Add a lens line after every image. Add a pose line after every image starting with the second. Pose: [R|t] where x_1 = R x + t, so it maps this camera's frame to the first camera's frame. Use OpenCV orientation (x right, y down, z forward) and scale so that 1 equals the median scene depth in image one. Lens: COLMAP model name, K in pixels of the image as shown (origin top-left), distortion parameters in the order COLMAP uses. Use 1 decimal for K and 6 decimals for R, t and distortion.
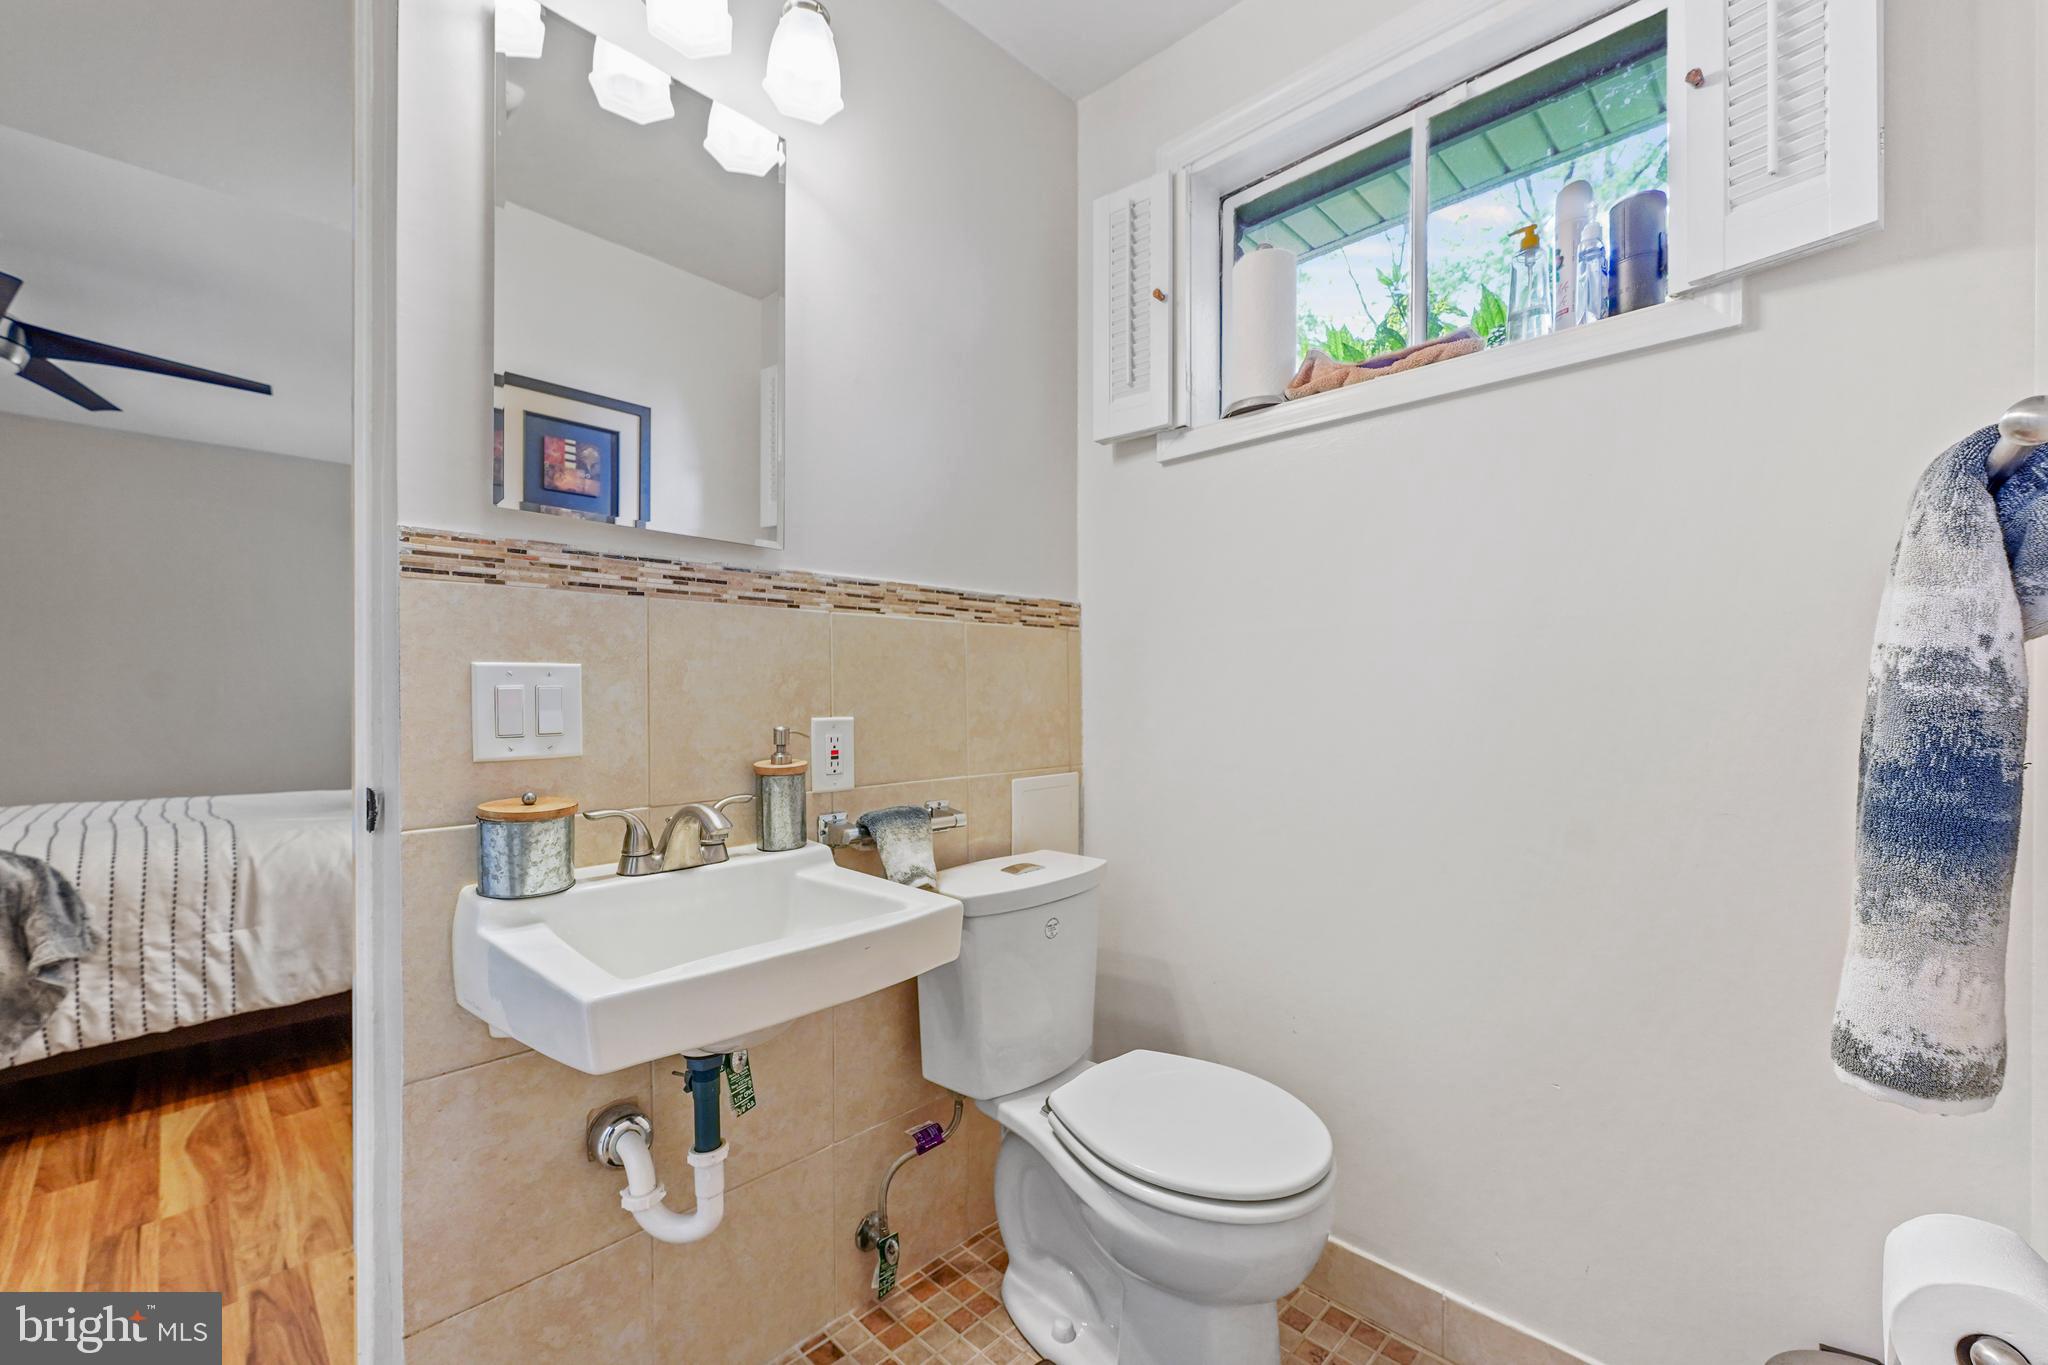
lens RADIAL K [[829.5, 0, 1020.6], [0, 829.5, 694.1], [0, 0, 1]] dist [0.000925, -0.000181]
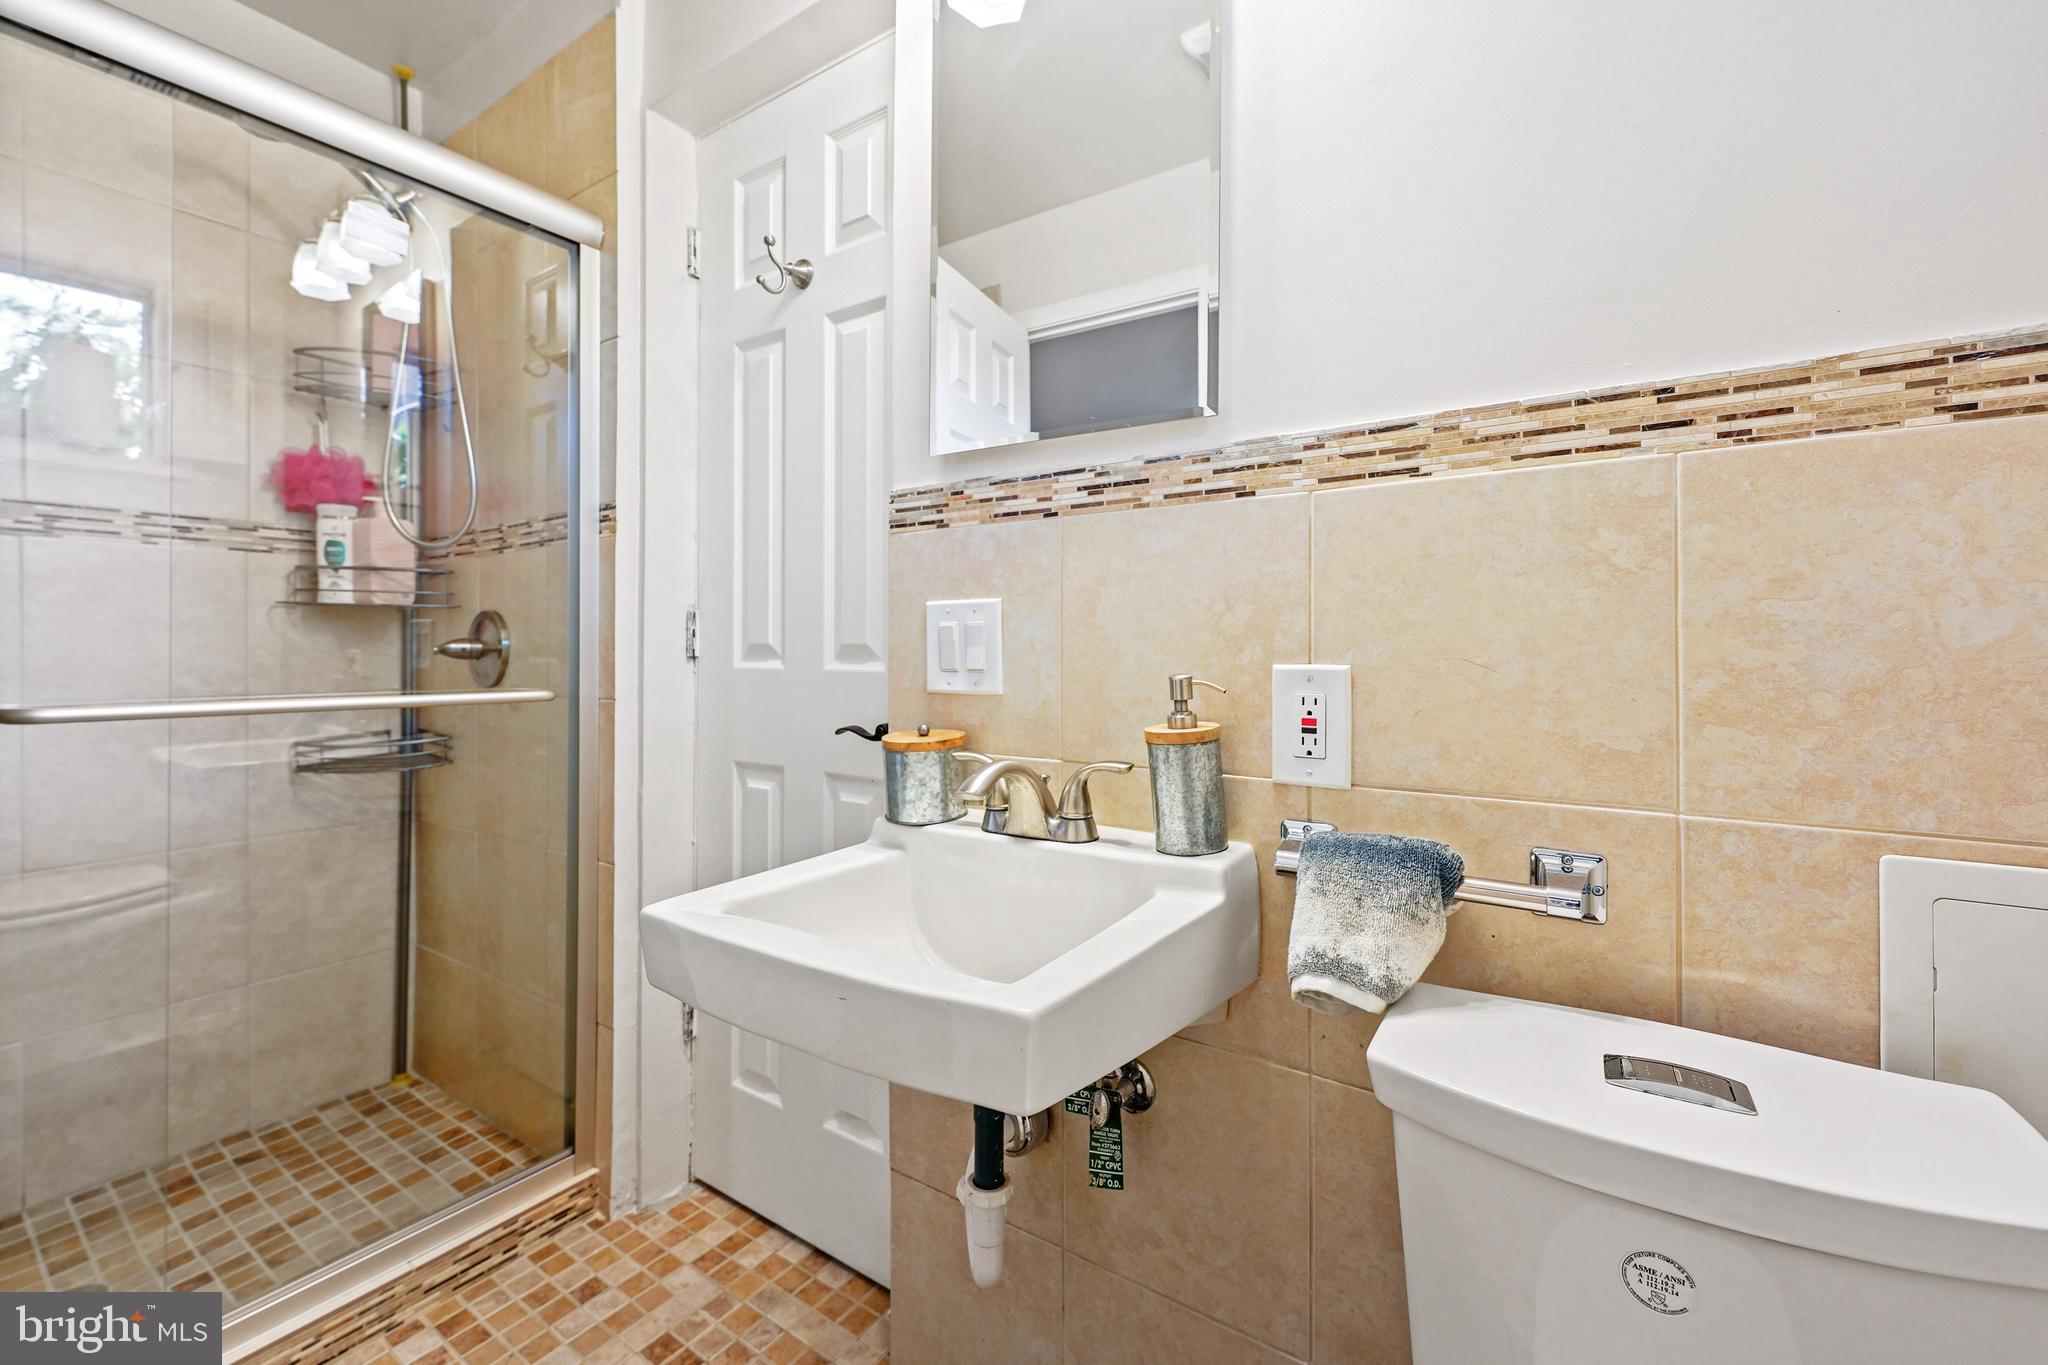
lens RADIAL K [[829.5, 0, 1028.2], [0, 829.5, 651.7], [0, 0, 1]] dist [0.000925, -0.000181]
pose [[0.192991, 0.003777, -0.981193, 0.353270], [-0.003615, 0.999989, 0.003138, 0.018712], [0.981194, 0.002941, 0.193002, 0.725575]]
